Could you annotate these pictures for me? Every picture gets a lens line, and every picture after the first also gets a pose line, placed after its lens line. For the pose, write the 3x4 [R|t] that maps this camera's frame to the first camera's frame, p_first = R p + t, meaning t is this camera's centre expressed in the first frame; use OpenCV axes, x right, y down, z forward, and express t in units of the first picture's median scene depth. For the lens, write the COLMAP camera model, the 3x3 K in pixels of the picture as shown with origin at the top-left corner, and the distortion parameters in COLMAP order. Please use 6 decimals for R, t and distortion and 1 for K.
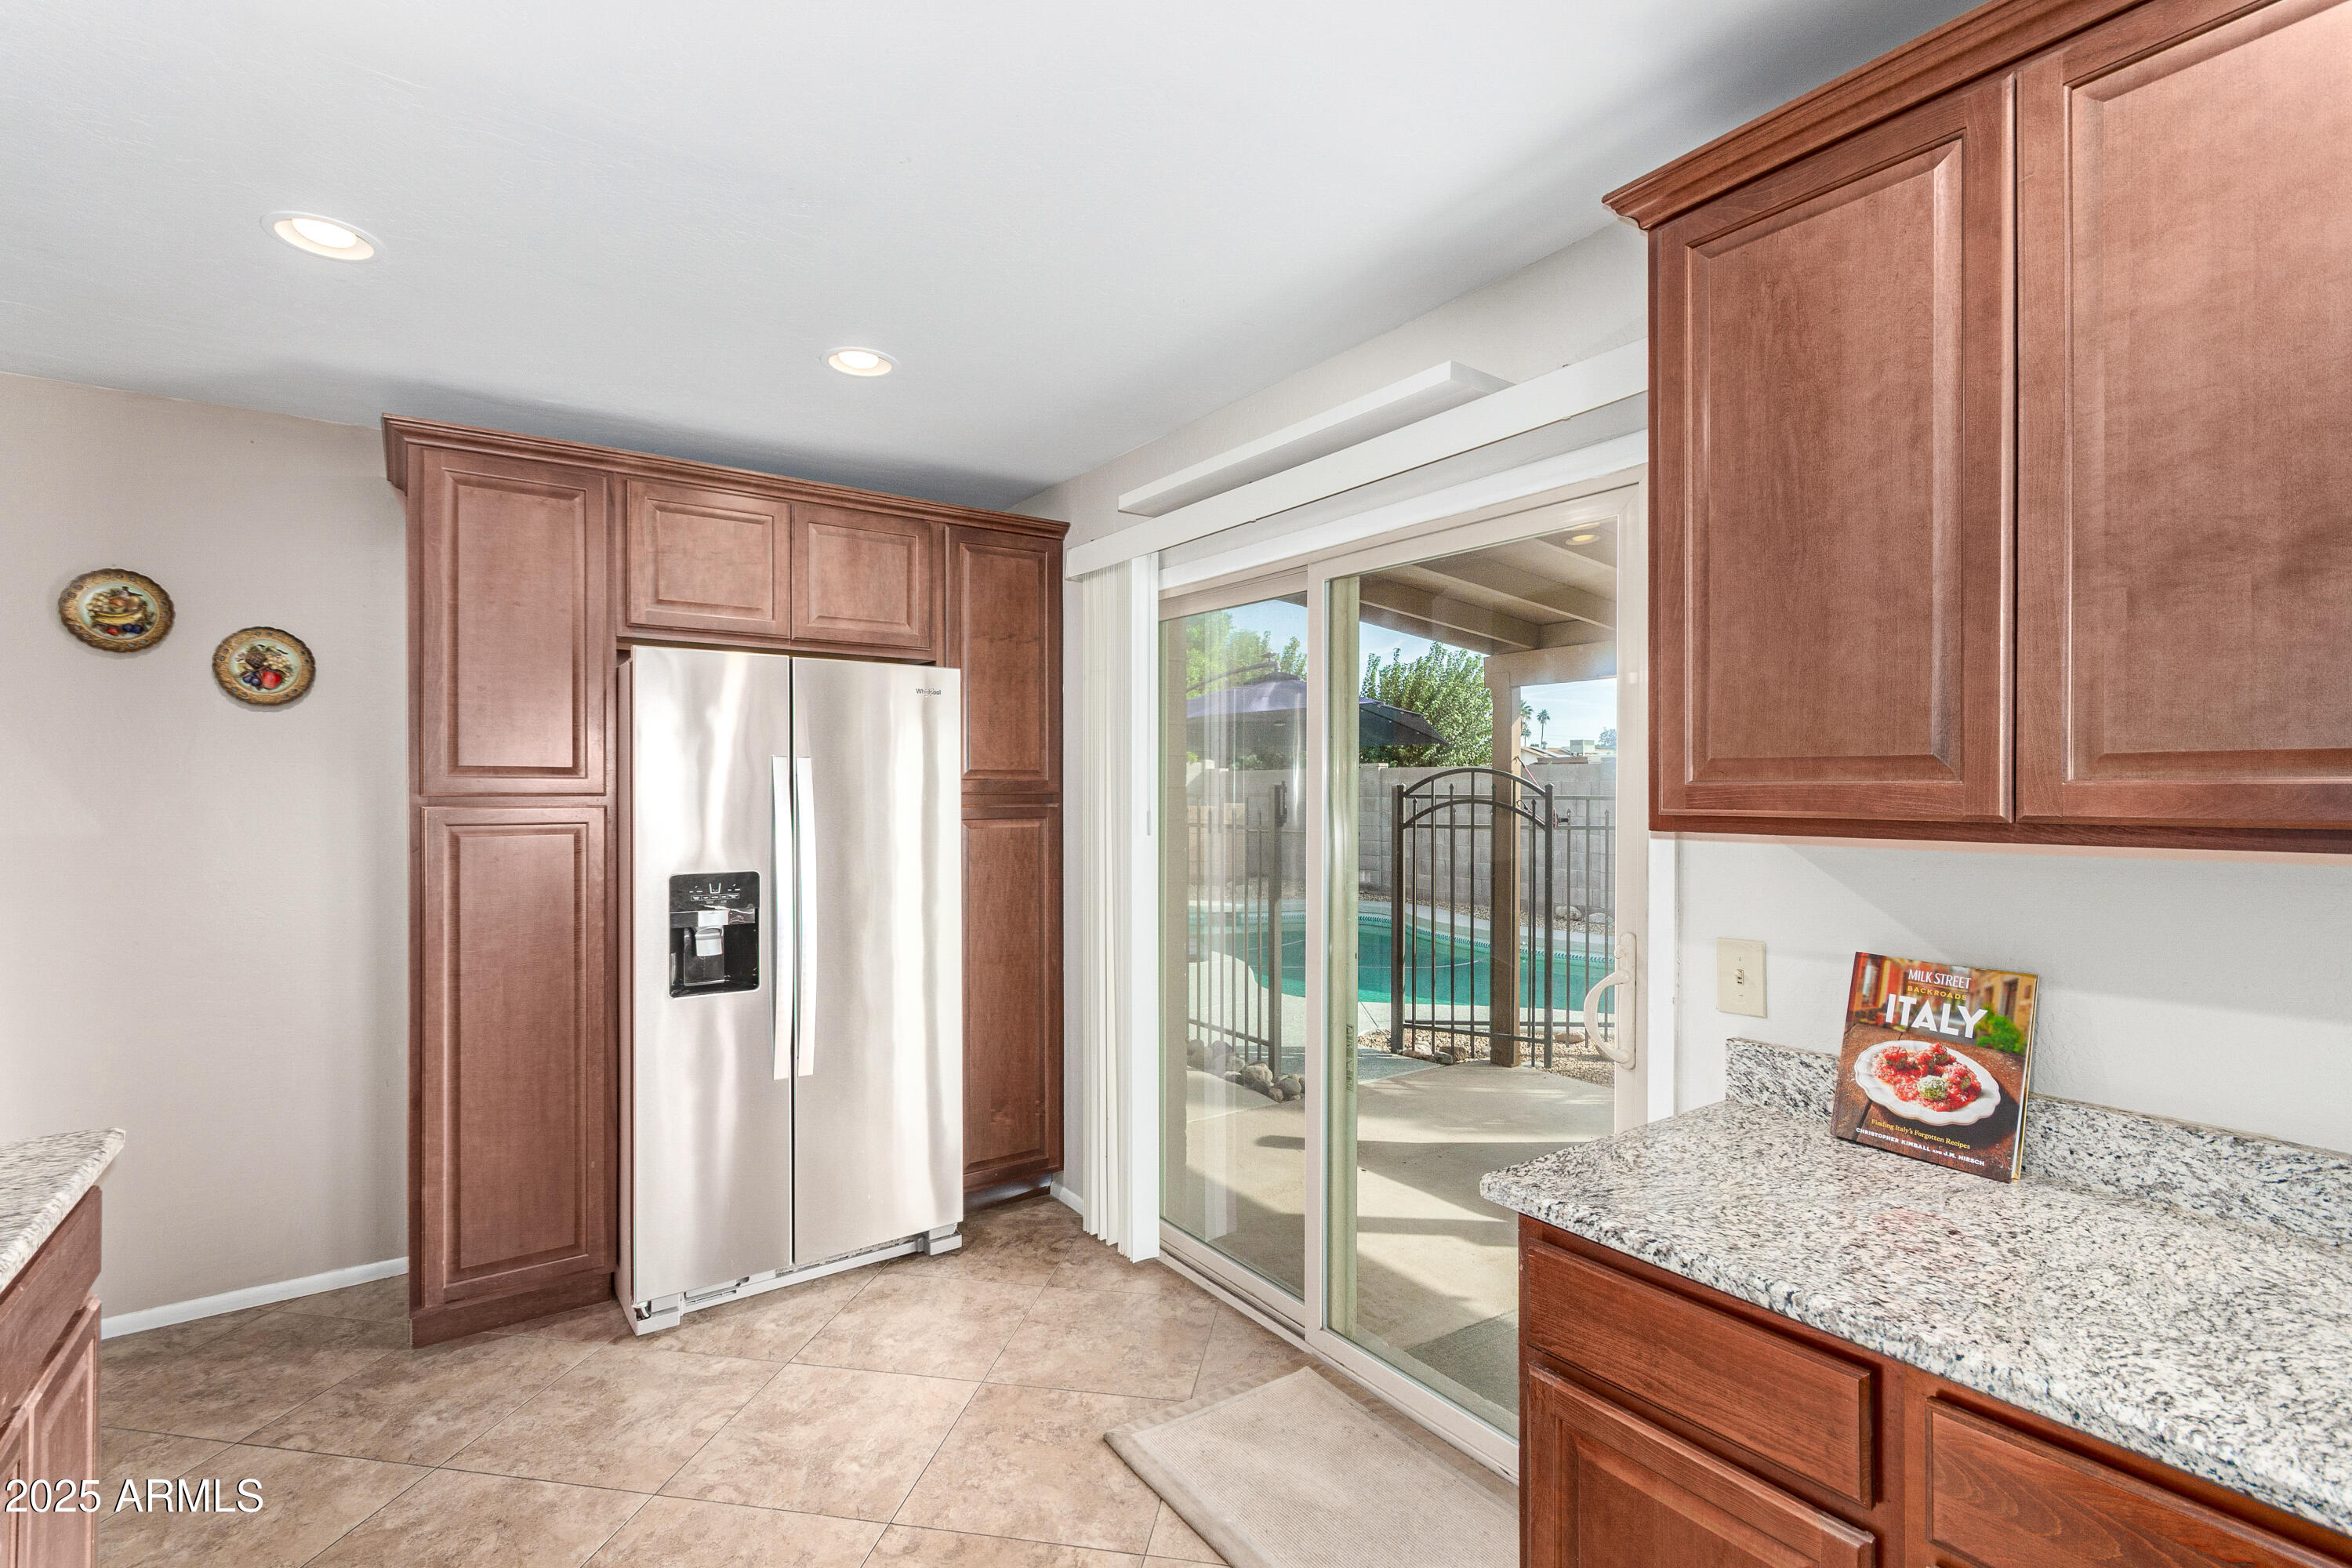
lens RADIAL K [[1082.6, 0, 1180.3], [0, 1082.6, 784.4], [0, 0, 1]] dist [0.000107, 0.002465]
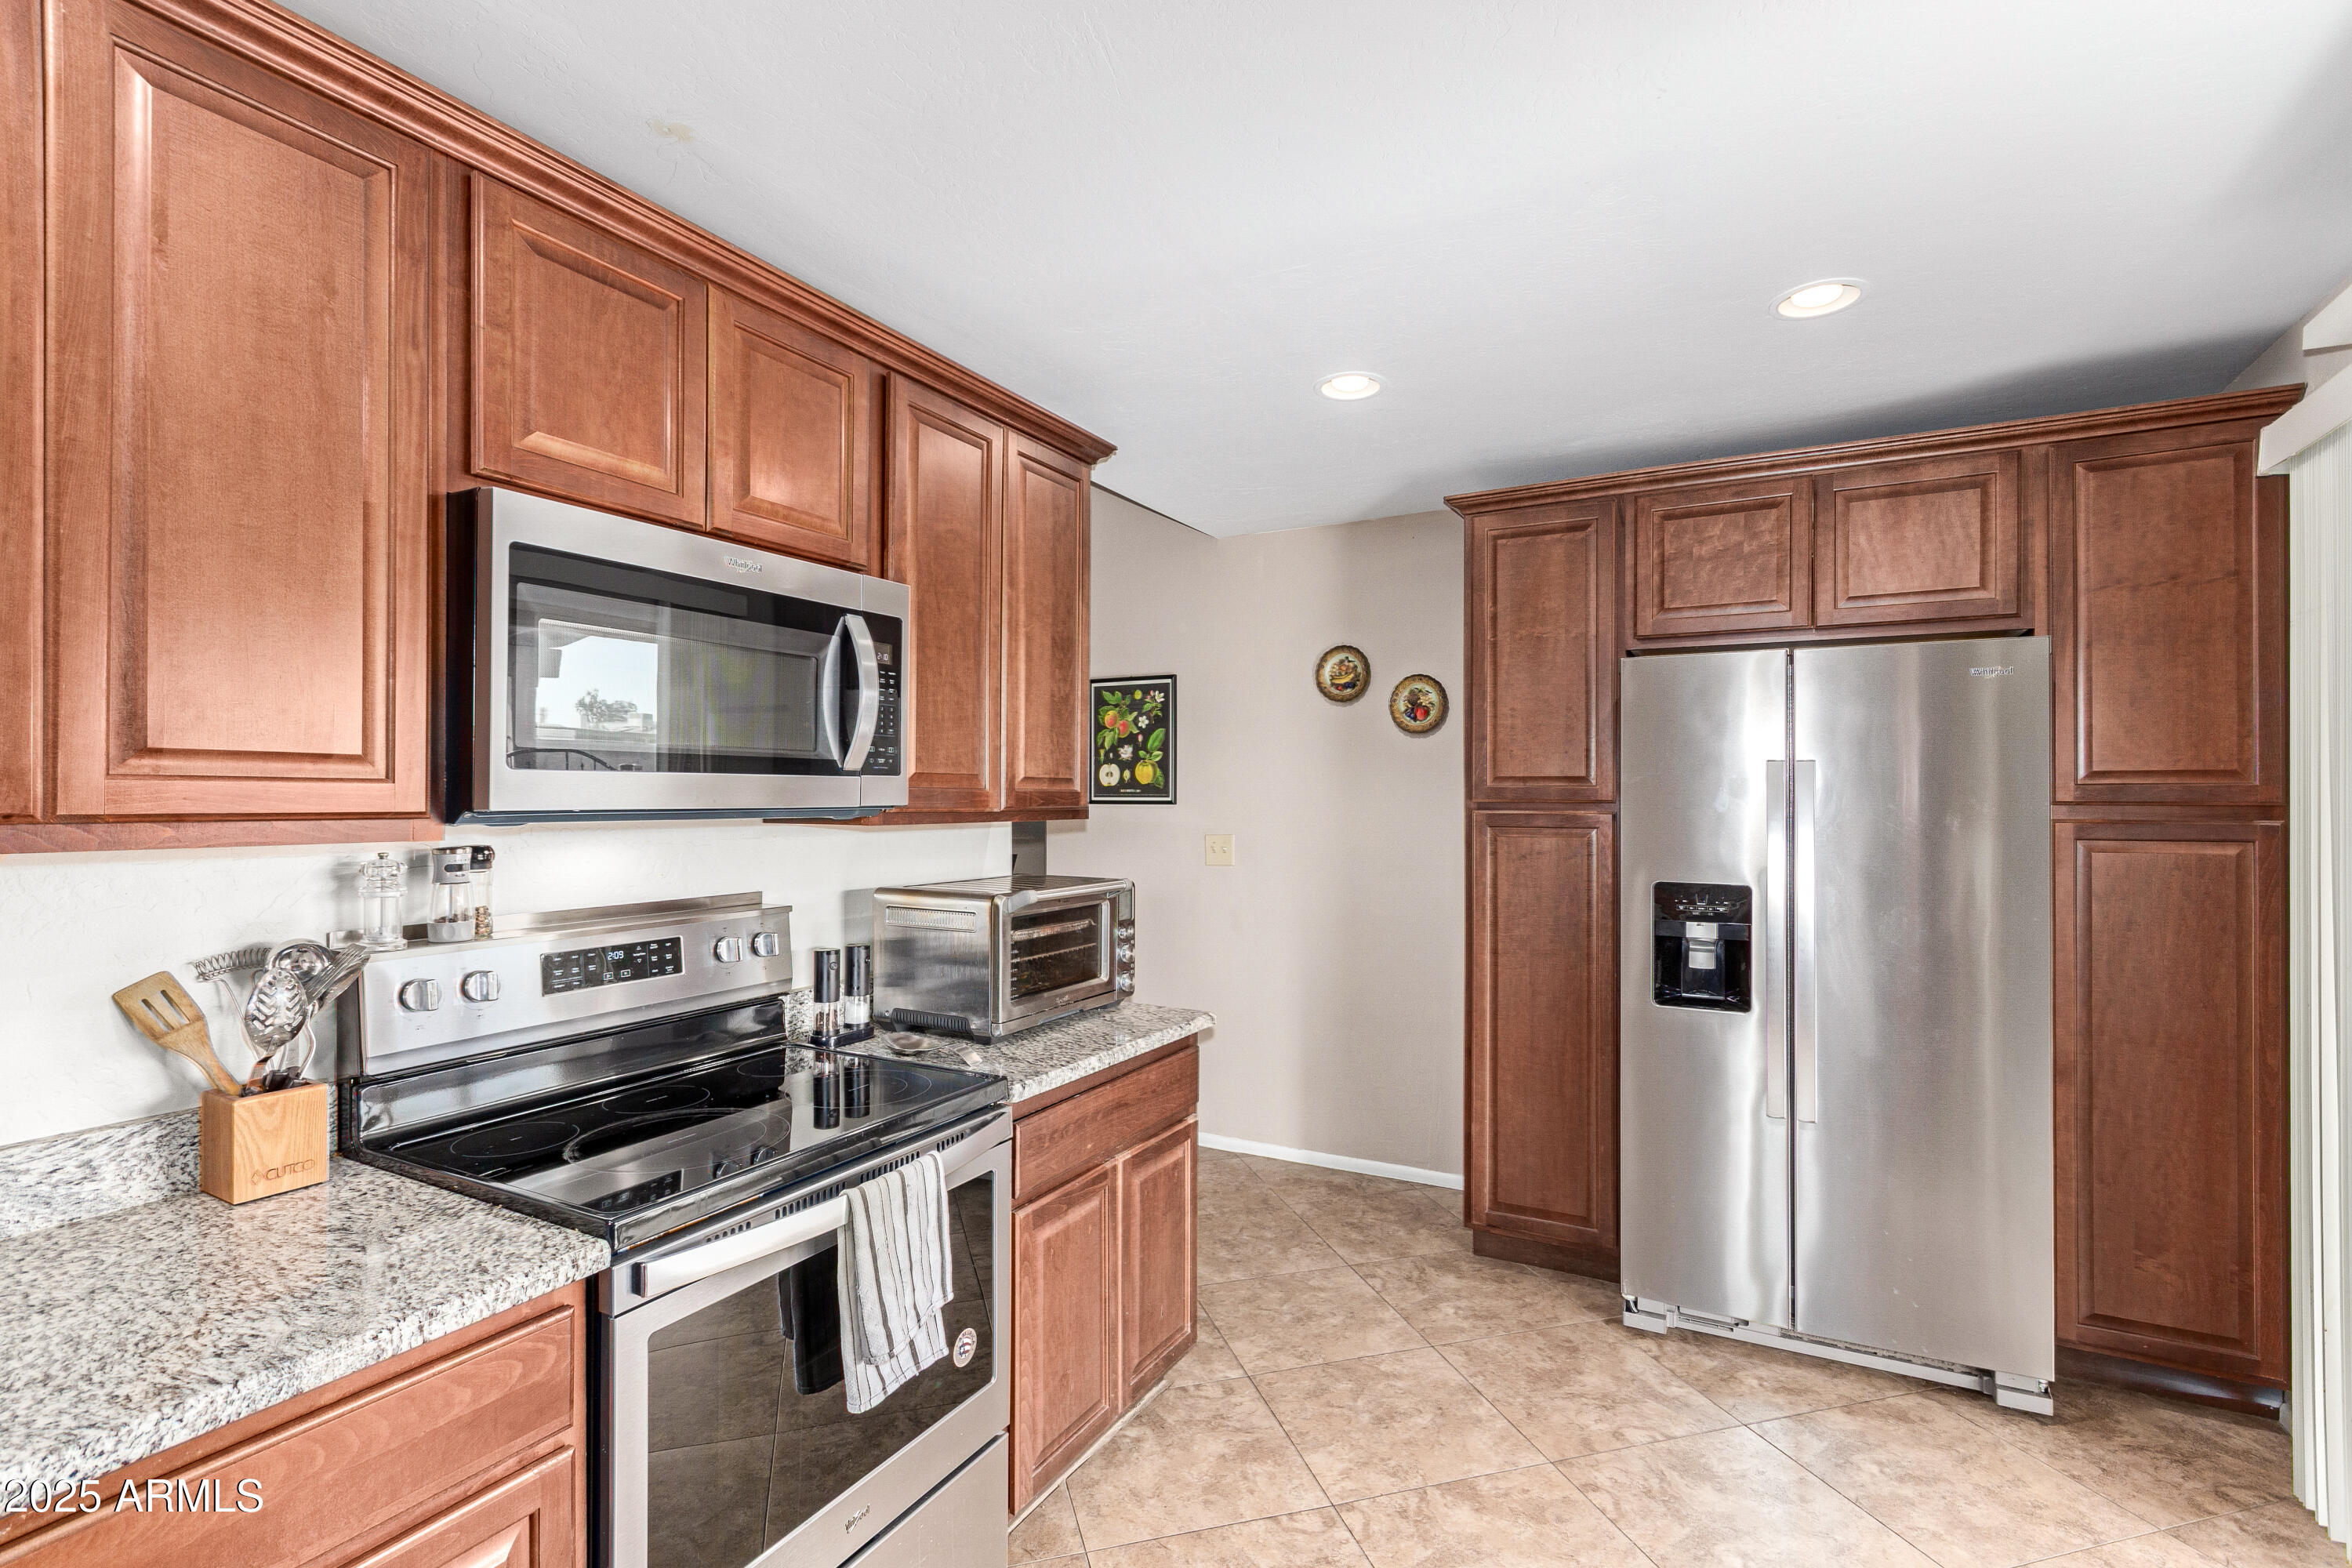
lens RADIAL K [[1082.6, 0, 1178.6], [0, 1082.6, 784.8], [0, 0, 1]] dist [0.000107, 0.002465]
pose [[0.441023, -0.006751, -0.897470, 0.241059], [0.001416, 0.999976, -0.006827, -0.000594], [0.897495, 0.001740, 0.441022, 0.160100]]
